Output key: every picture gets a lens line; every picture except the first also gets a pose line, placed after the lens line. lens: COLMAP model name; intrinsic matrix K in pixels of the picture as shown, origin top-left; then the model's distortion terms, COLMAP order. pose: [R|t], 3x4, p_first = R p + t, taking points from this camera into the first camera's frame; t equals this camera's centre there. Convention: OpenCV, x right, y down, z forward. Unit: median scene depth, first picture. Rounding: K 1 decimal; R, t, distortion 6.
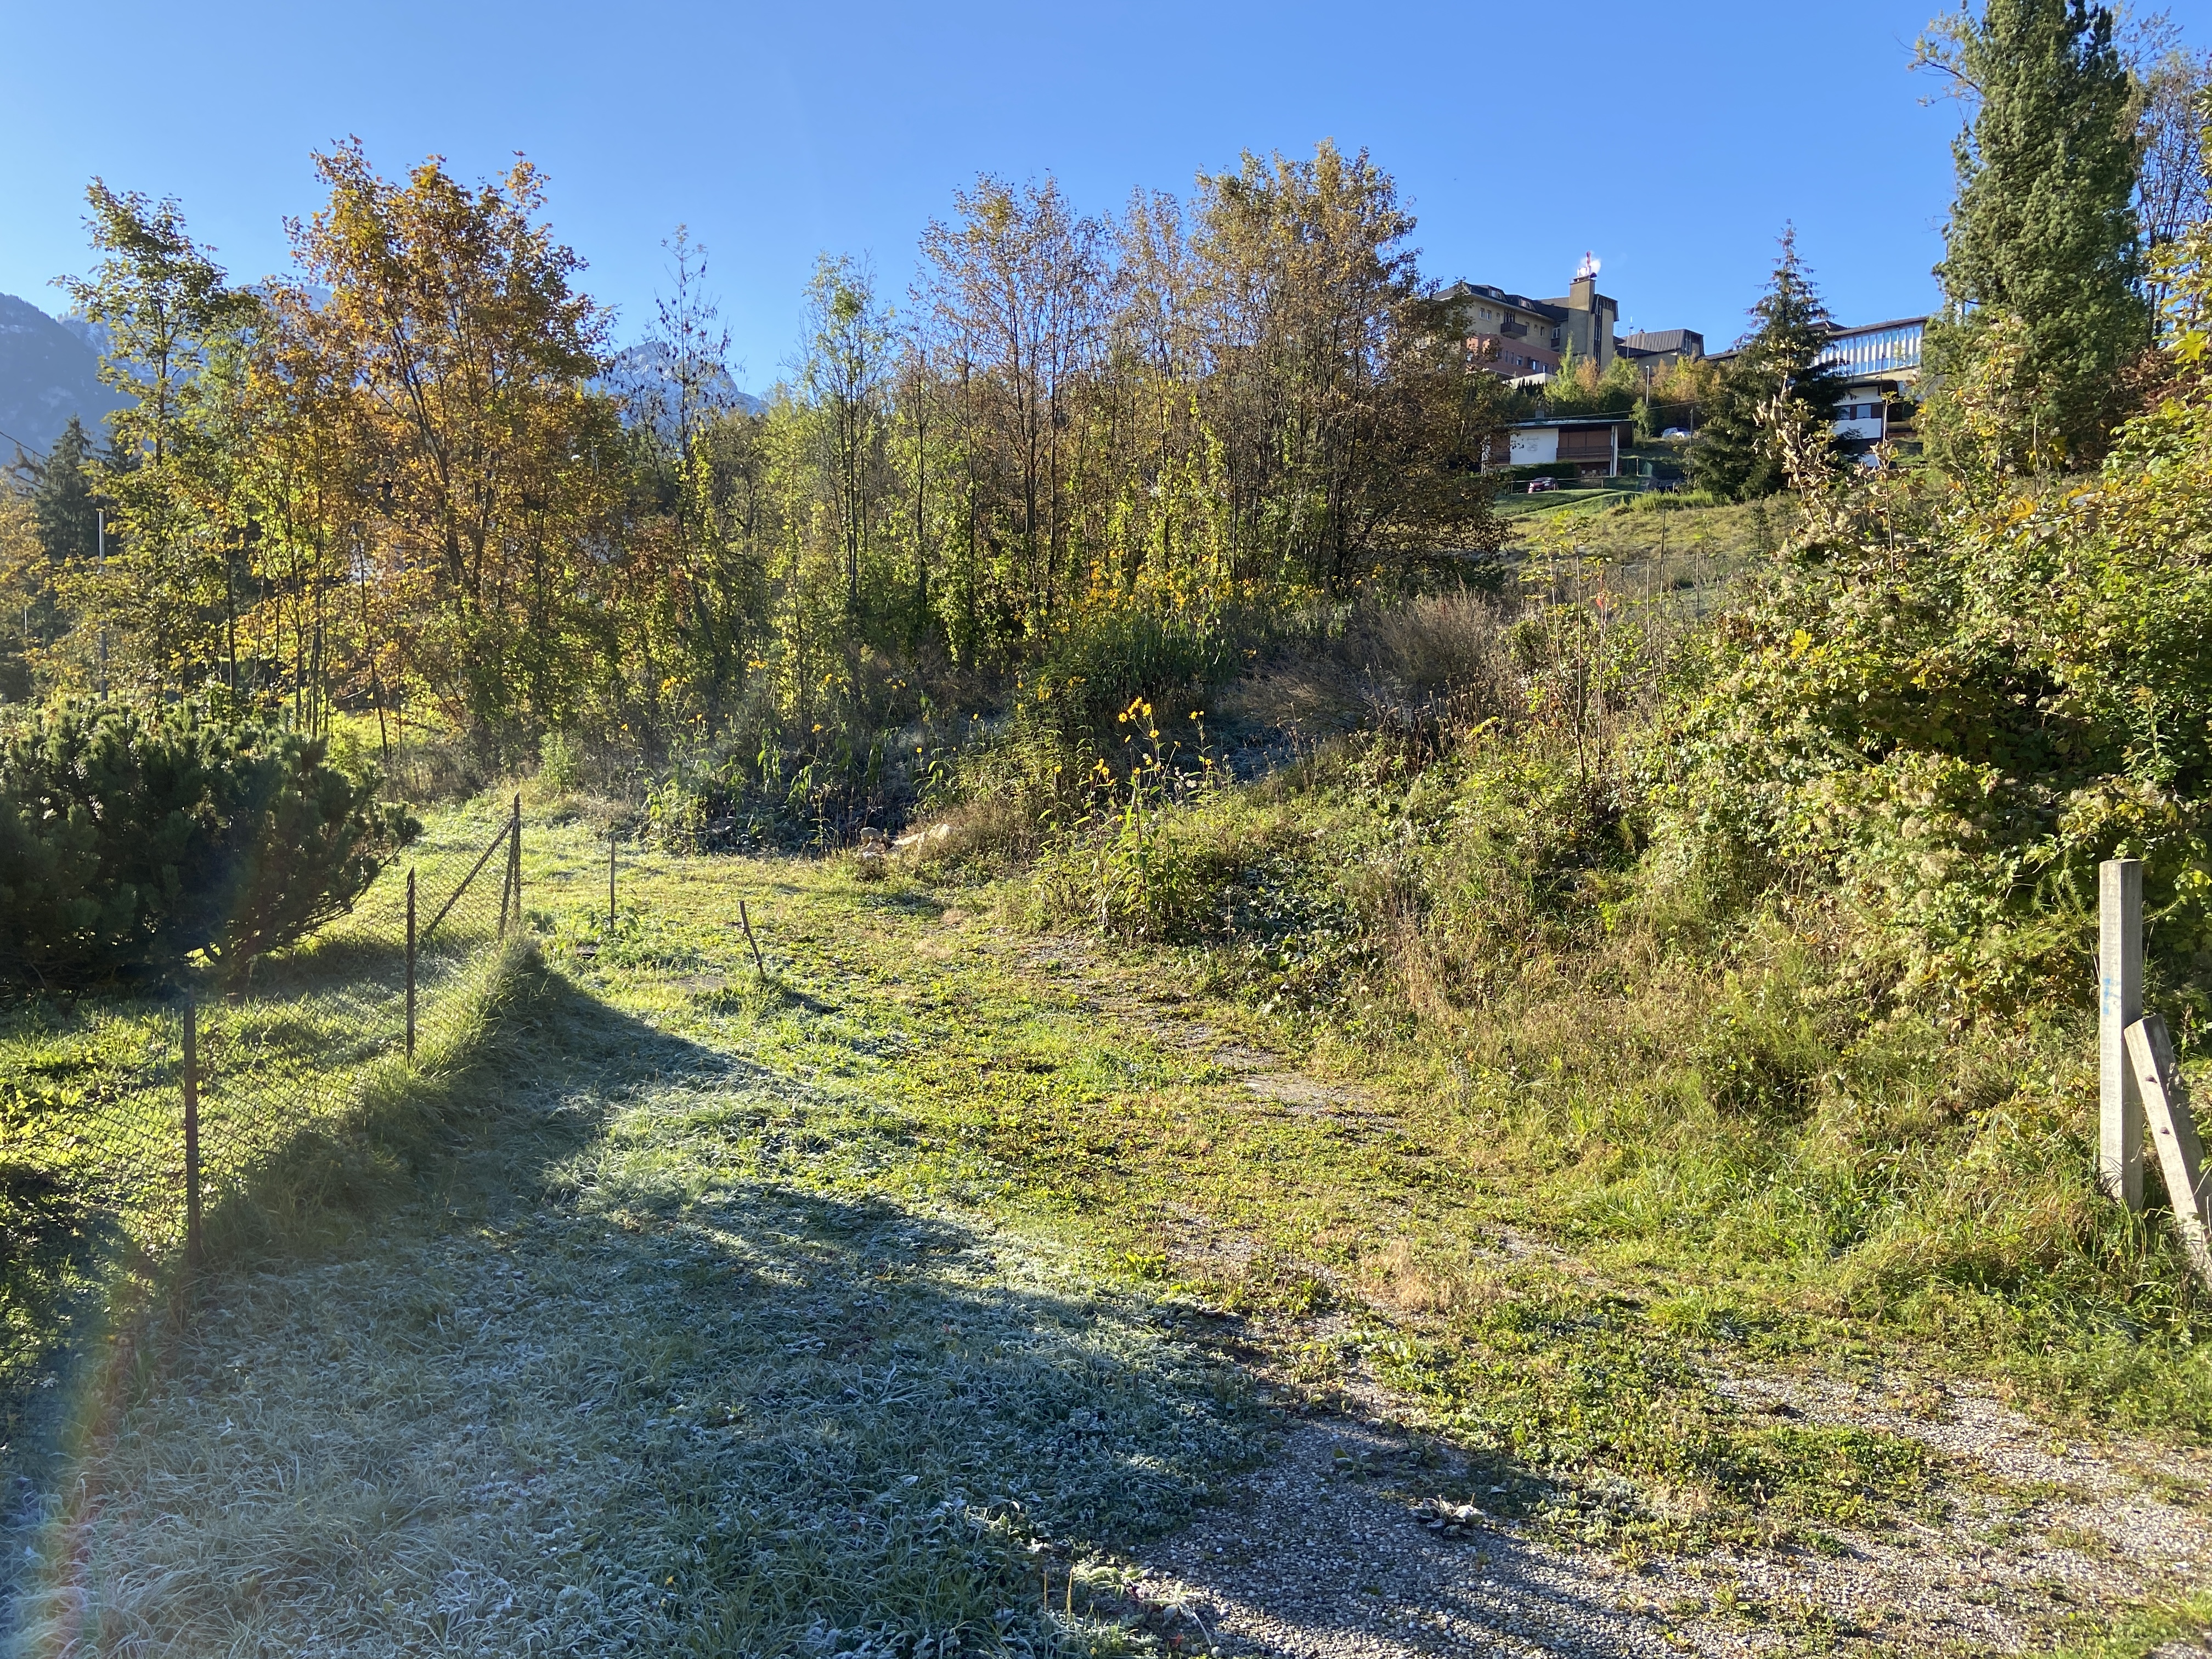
lens RADIAL K [[1601.5, 0, 1066.3], [0, 1601.5, 820.0], [0, 0, 1]] dist [0.120445, -0.134769]
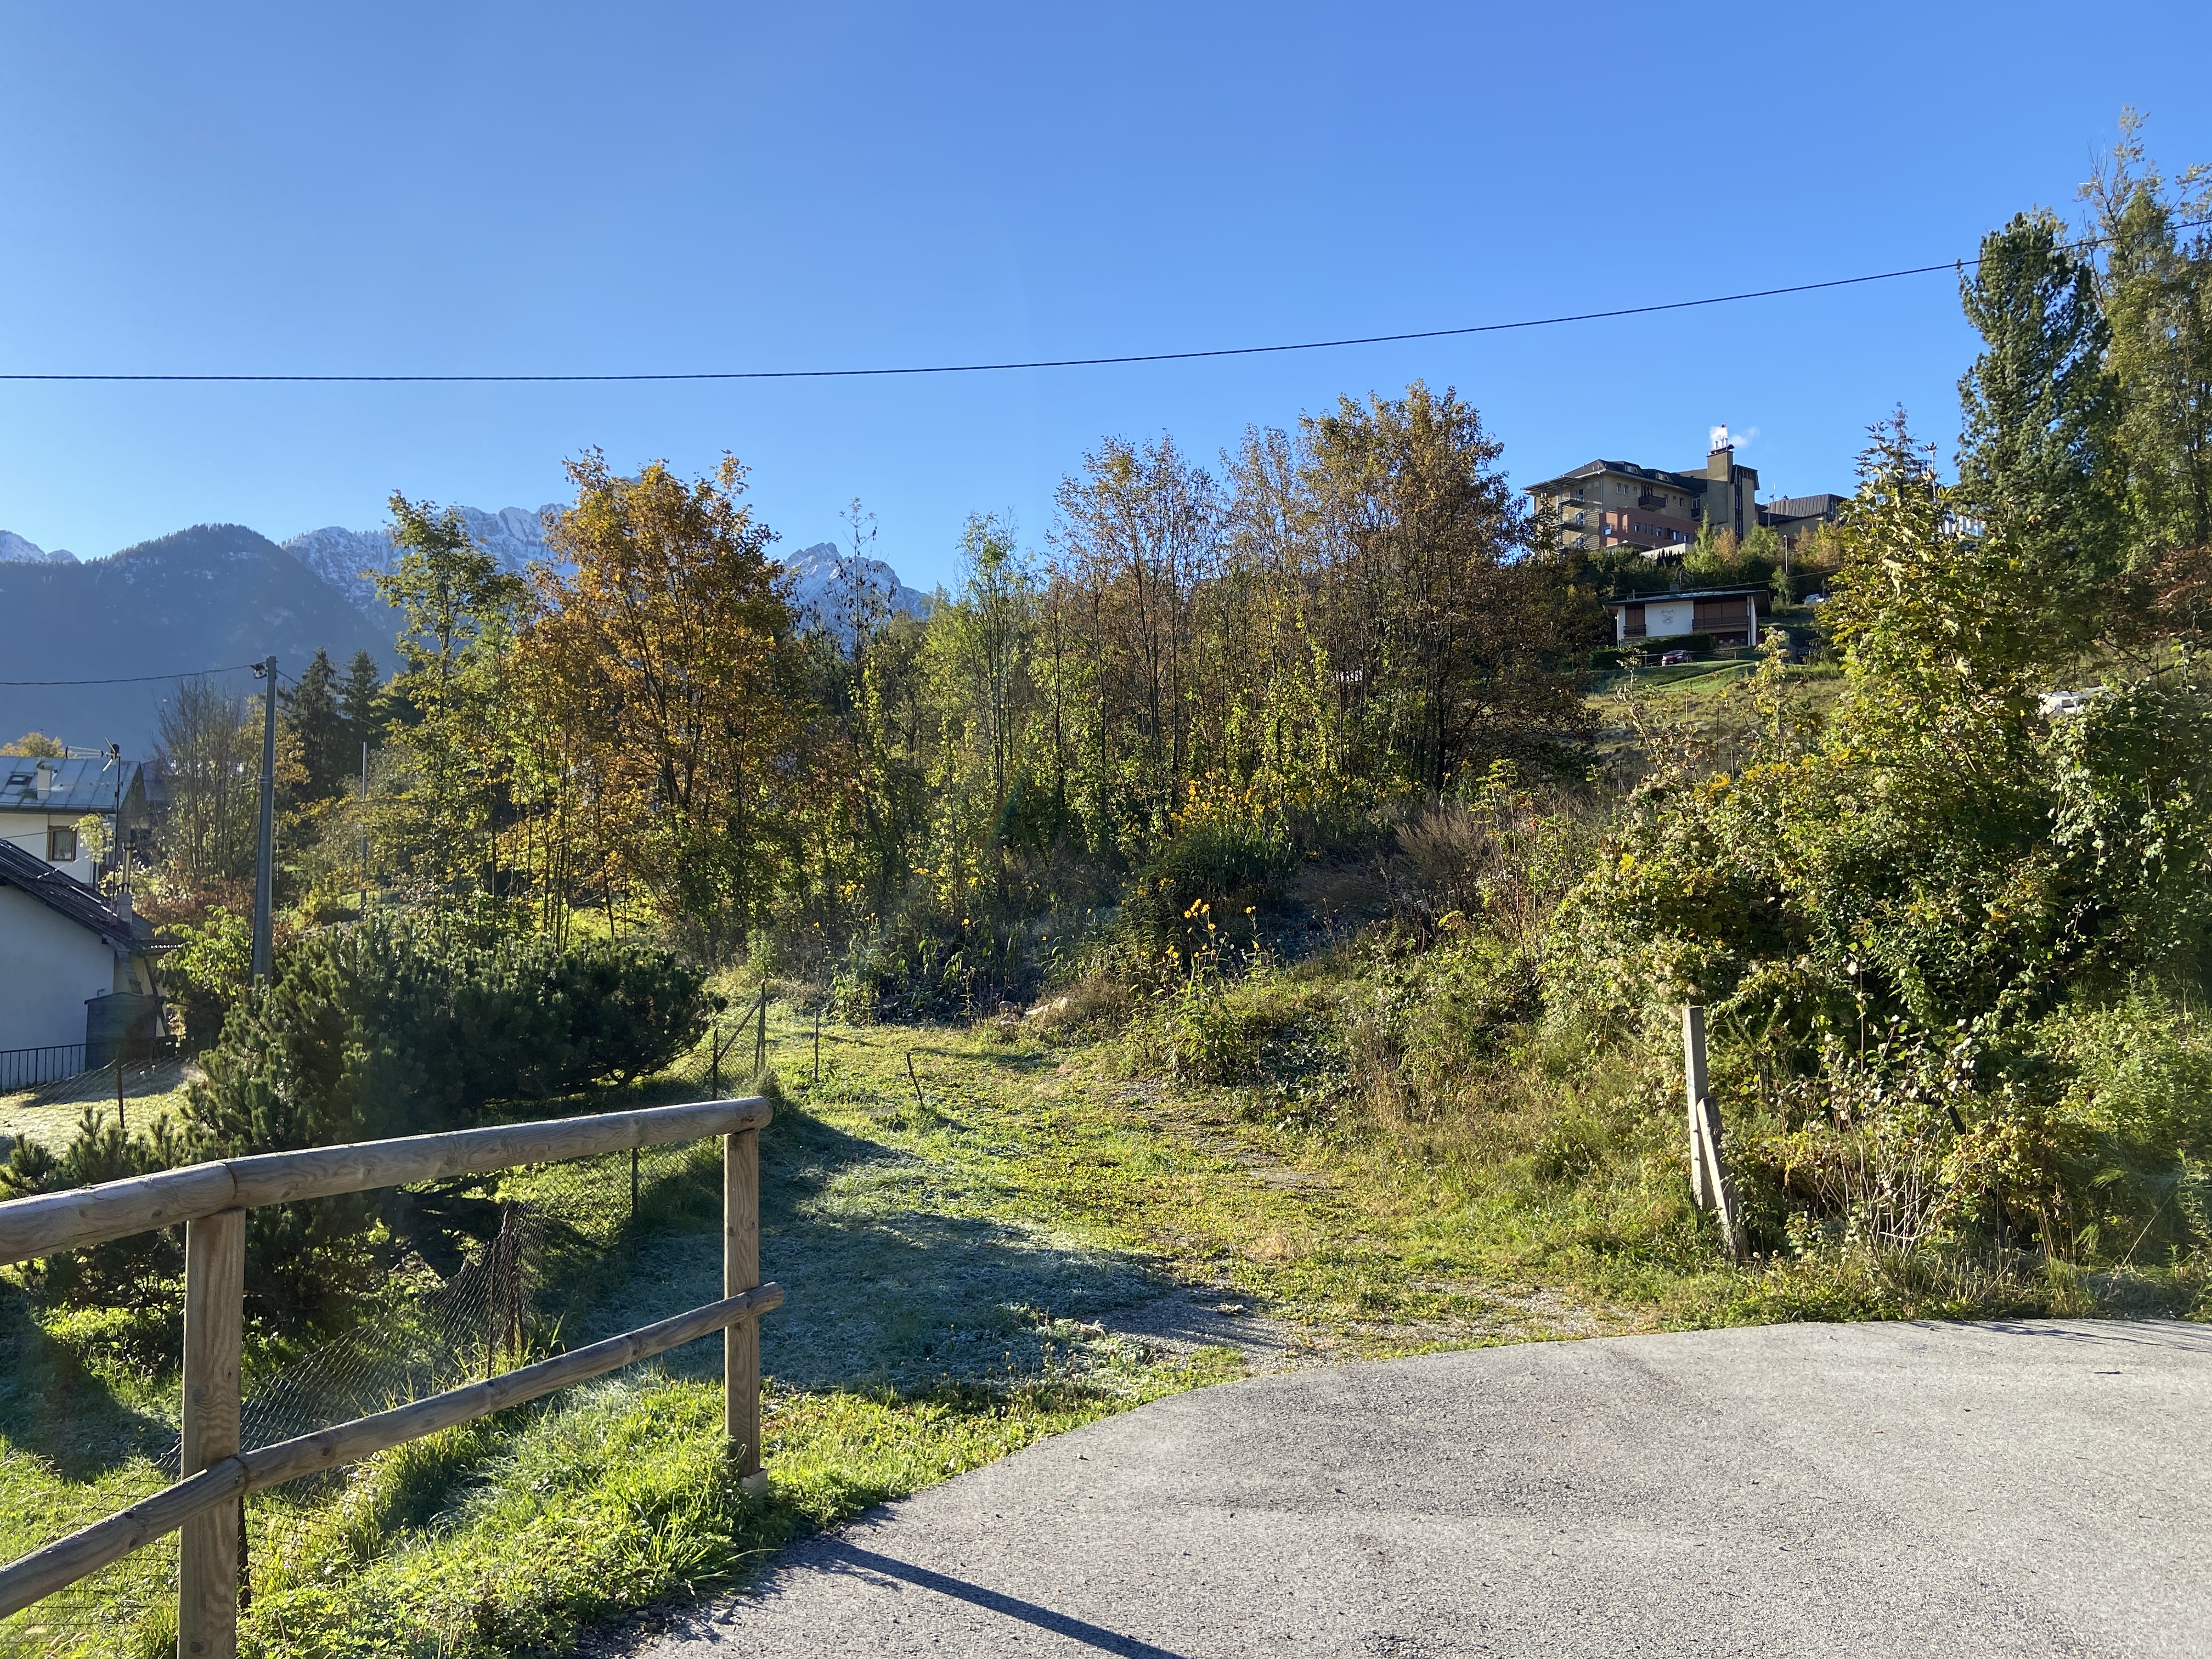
lens RADIAL K [[1601.5, 0, 1066.3], [0, 1601.5, 820.0], [0, 0, 1]] dist [0.120445, -0.134769]
pose [[0.994924, -0.027228, -0.096875, 0.029896], [0.016636, 0.993956, -0.108508, 0.000549], [0.099244, 0.106346, 0.989364, -0.152484]]
